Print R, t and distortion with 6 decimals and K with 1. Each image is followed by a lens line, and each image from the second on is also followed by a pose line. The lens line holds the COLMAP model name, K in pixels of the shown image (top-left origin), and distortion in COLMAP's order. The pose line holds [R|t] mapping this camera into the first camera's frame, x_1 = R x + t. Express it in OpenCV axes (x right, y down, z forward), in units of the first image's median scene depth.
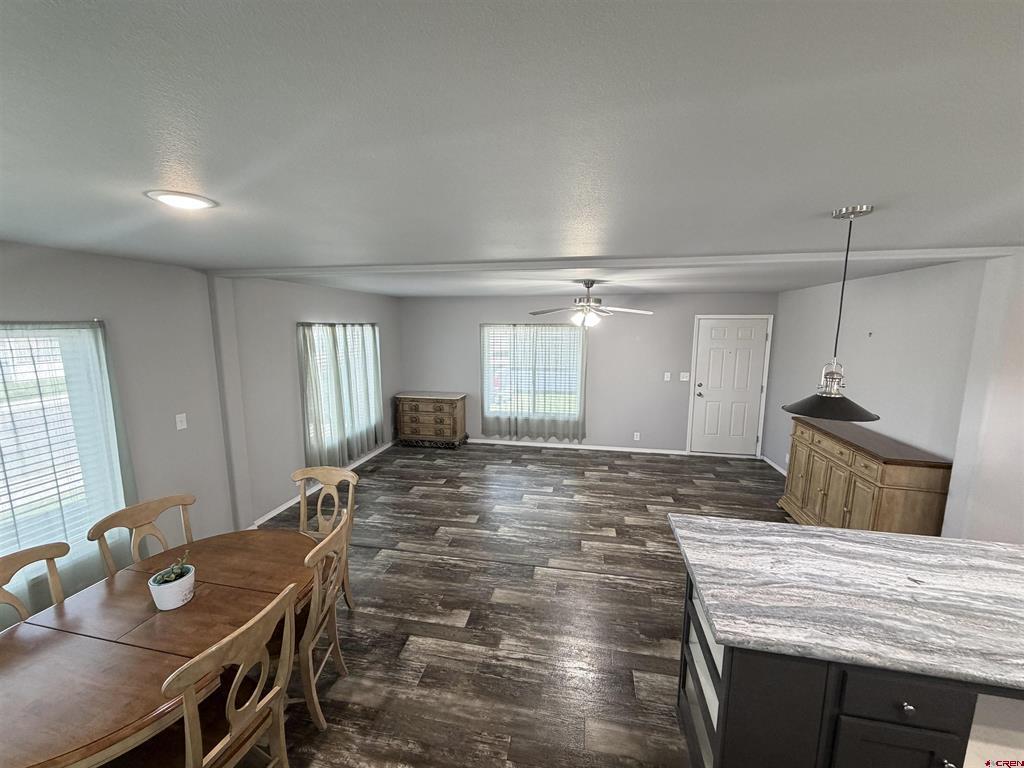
lens RADIAL K [[406.3, 0, 506.3], [0, 406.3, 385.4], [0, 0, 1]] dist [-0.003868, 0.000246]
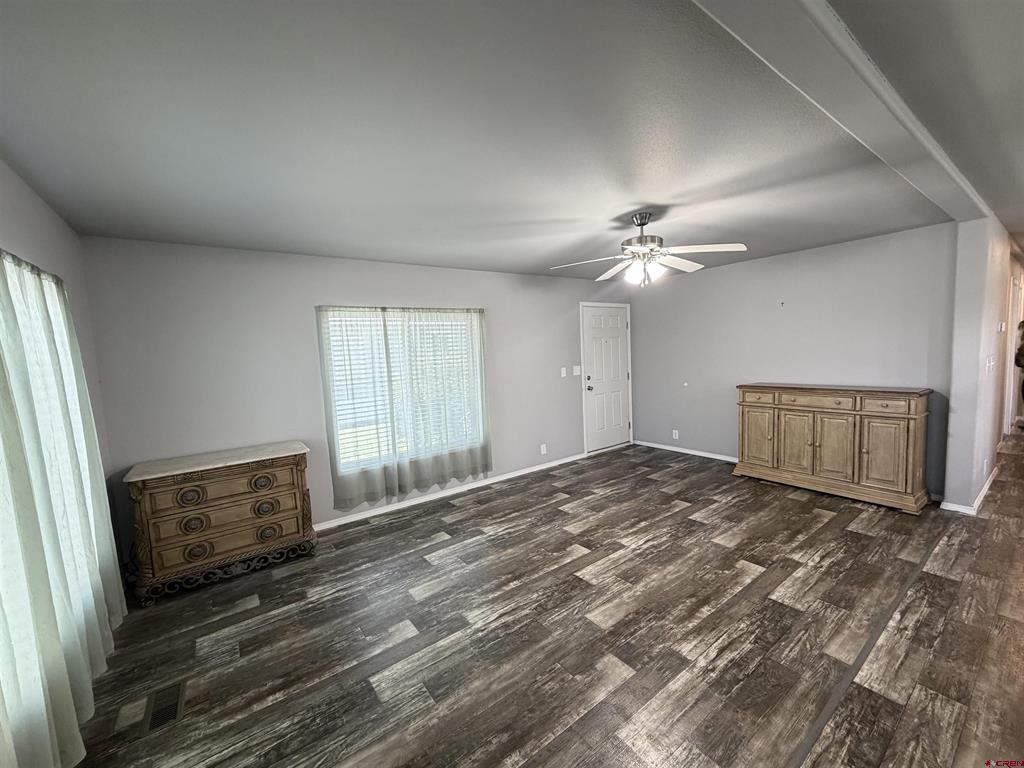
lens RADIAL K [[406.3, 0, 513.1], [0, 406.3, 387.4], [0, 0, 1]] dist [-0.003868, 0.000246]
pose [[0.678714, -0.102990, 0.727145, -0.297252], [0.155799, 0.987773, -0.005518, -0.001957], [-0.717686, 0.117033, 0.686461, 0.467191]]
